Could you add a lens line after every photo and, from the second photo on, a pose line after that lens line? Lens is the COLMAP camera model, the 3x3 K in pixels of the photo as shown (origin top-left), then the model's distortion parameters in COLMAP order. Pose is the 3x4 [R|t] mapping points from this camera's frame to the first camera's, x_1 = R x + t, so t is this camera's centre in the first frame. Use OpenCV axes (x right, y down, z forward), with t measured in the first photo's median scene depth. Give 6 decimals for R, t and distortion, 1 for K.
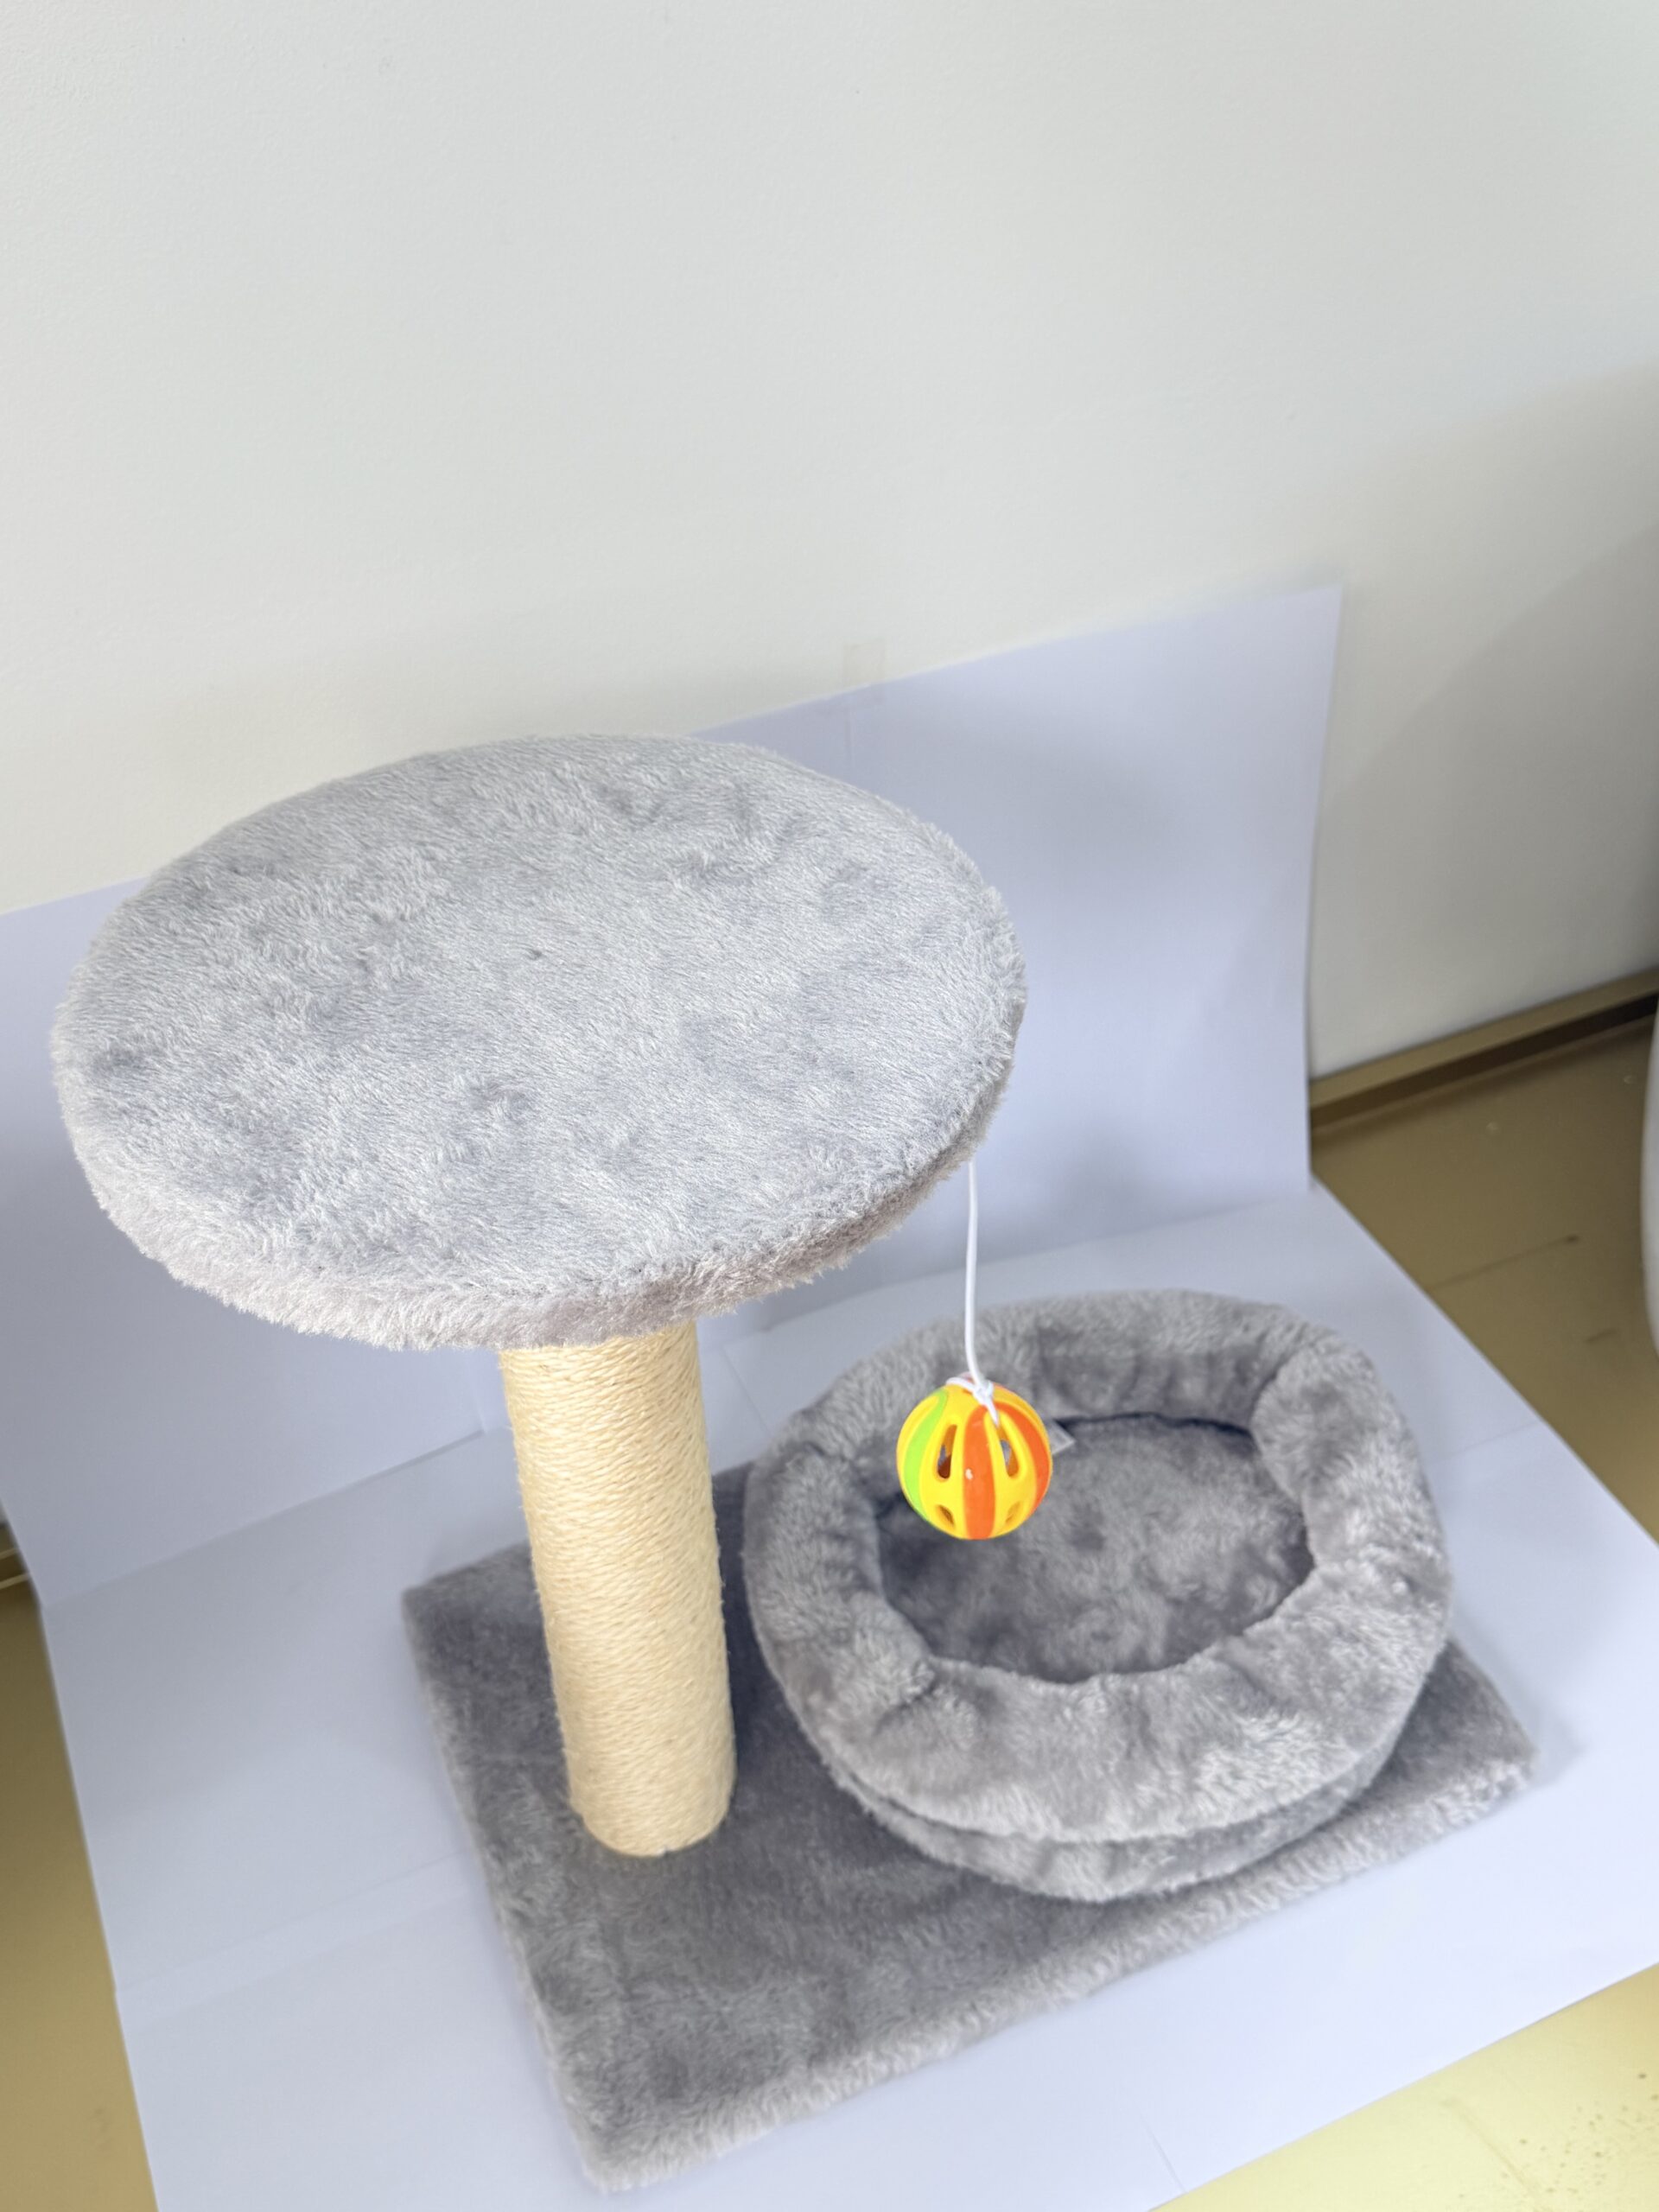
lens RADIAL K [[2234.5, 0, 796.6], [0, 2234.5, 1035.0], [0, 0, 1]] dist [0.036310, 0.000000]
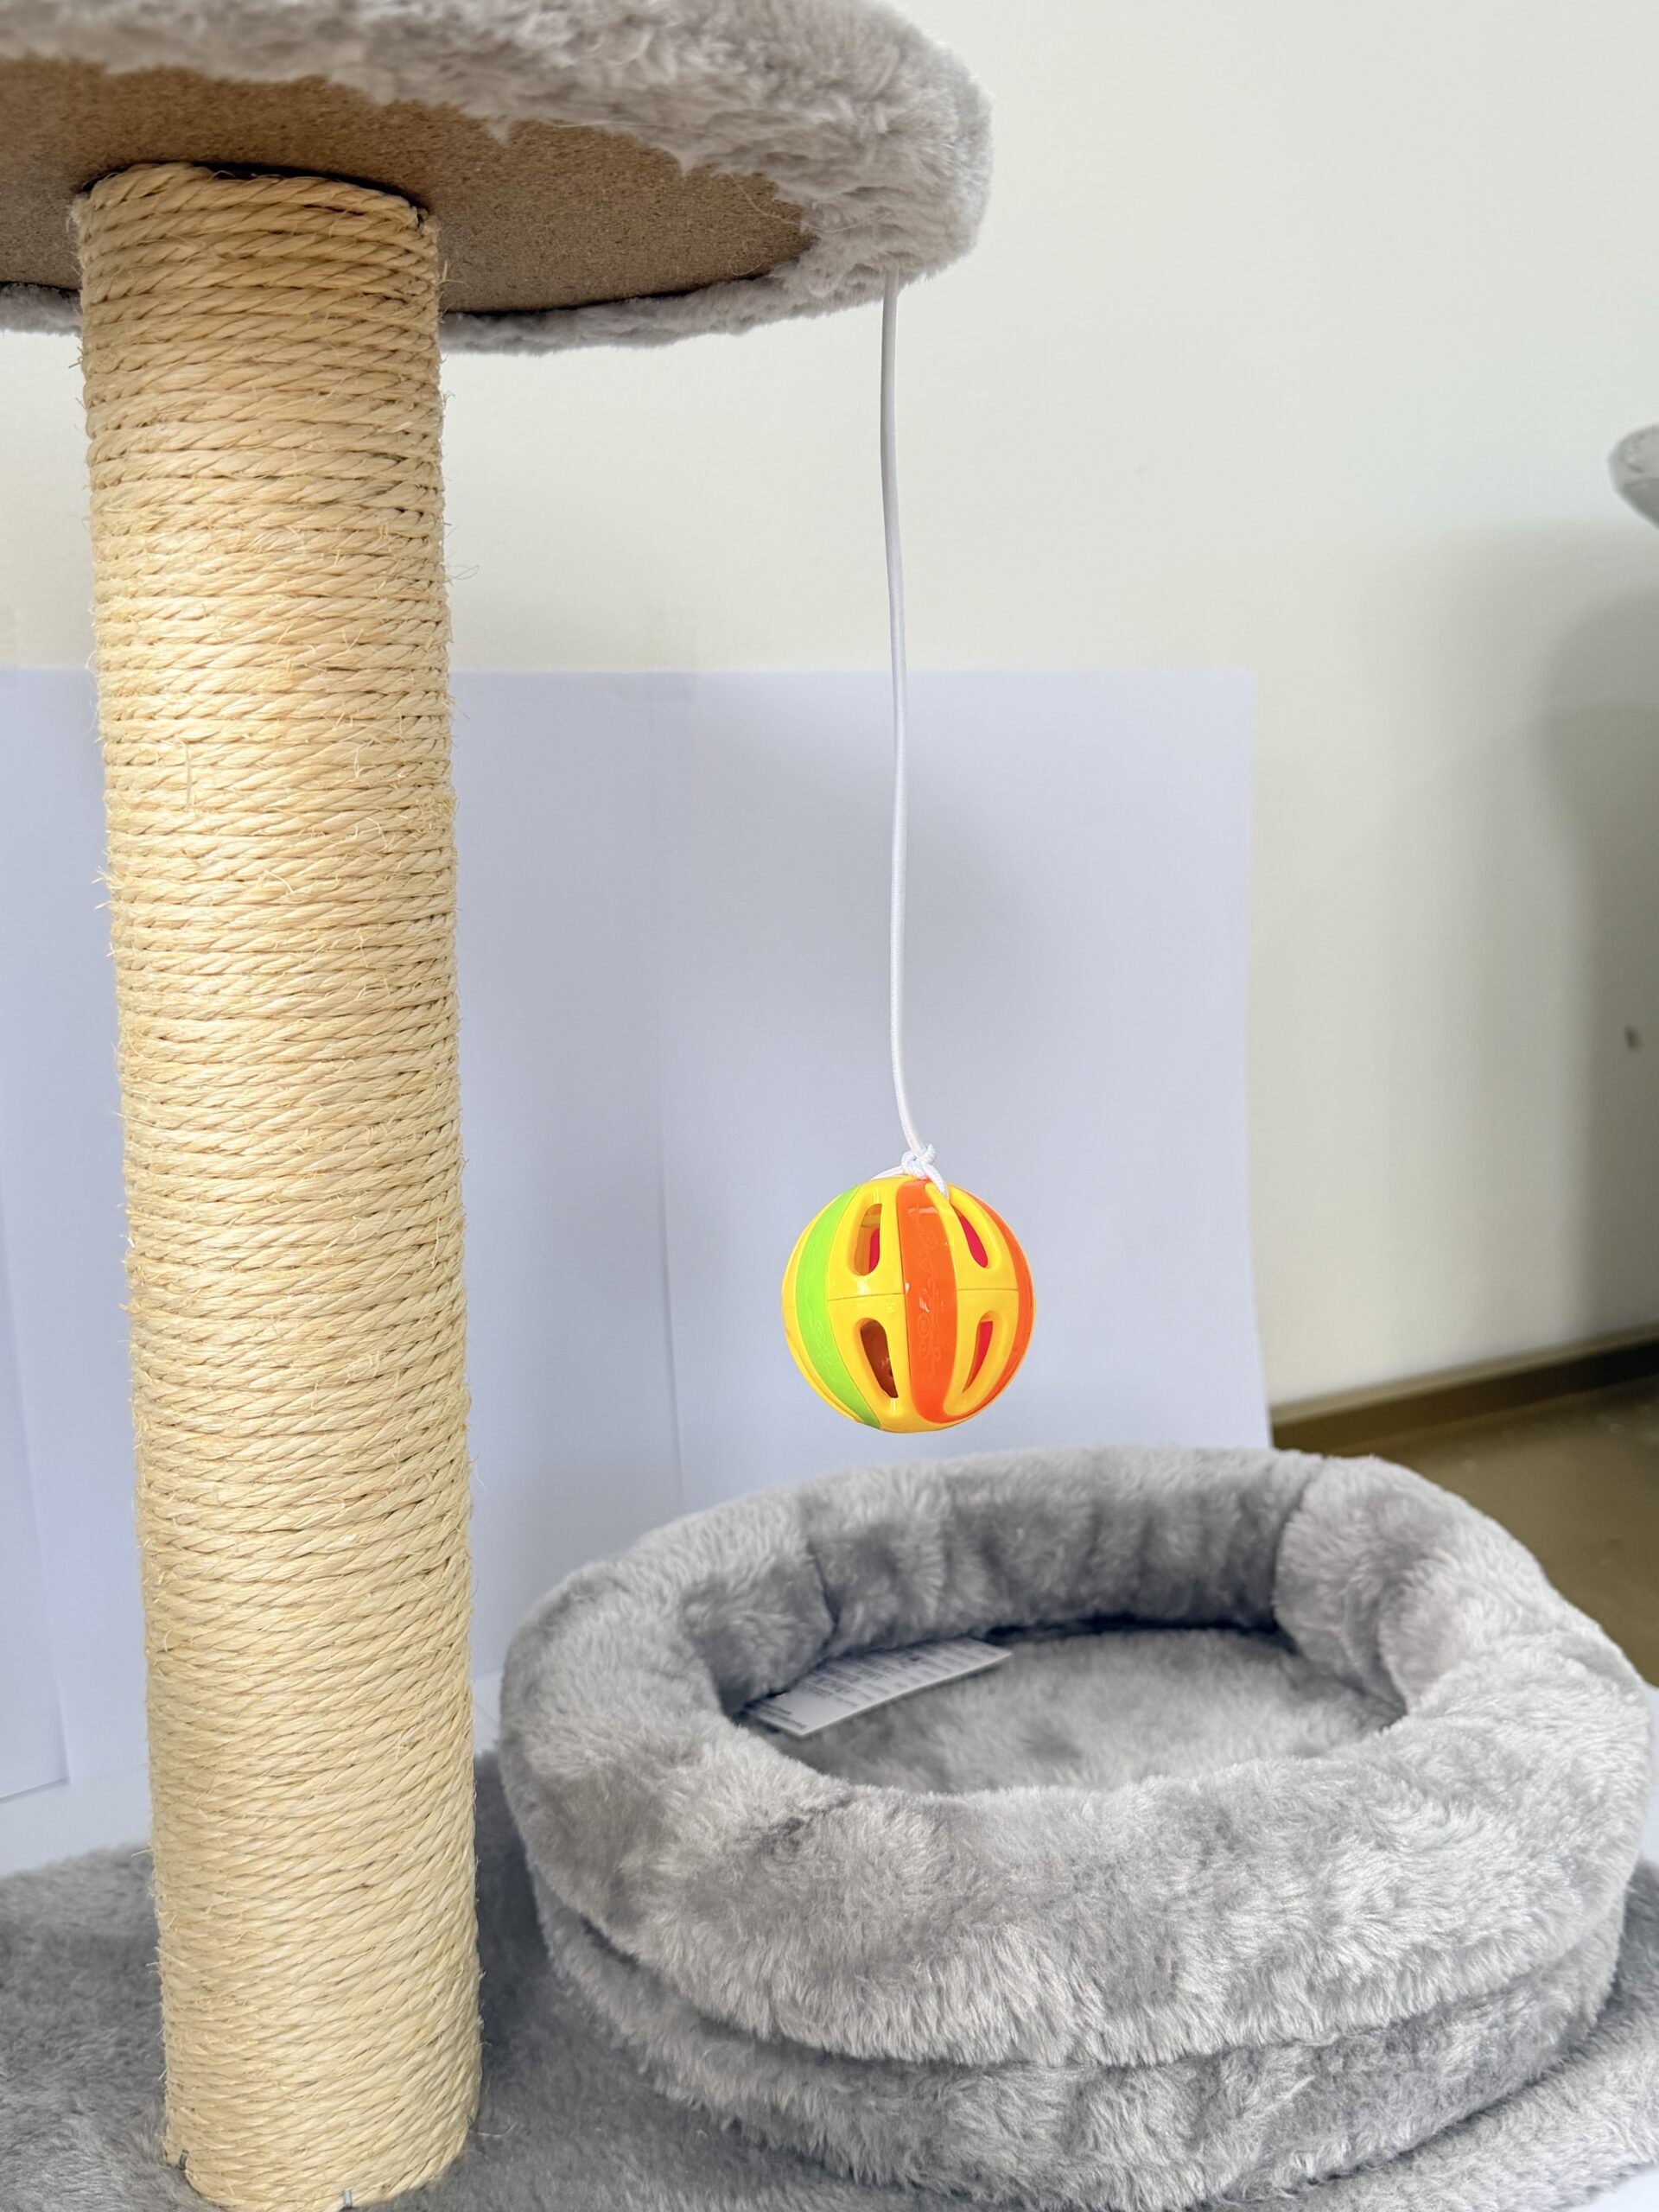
lens RADIAL K [[2234.5, 0, 814.8], [0, 2234.5, 1109.8], [0, 0, 1]] dist [0.036310, 0.000000]
pose [[0.990682, 0.016898, 0.135143, -0.025891], [0.049757, 0.878779, -0.474628, 0.396249], [-0.126781, 0.476929, 0.869750, 0.415692]]
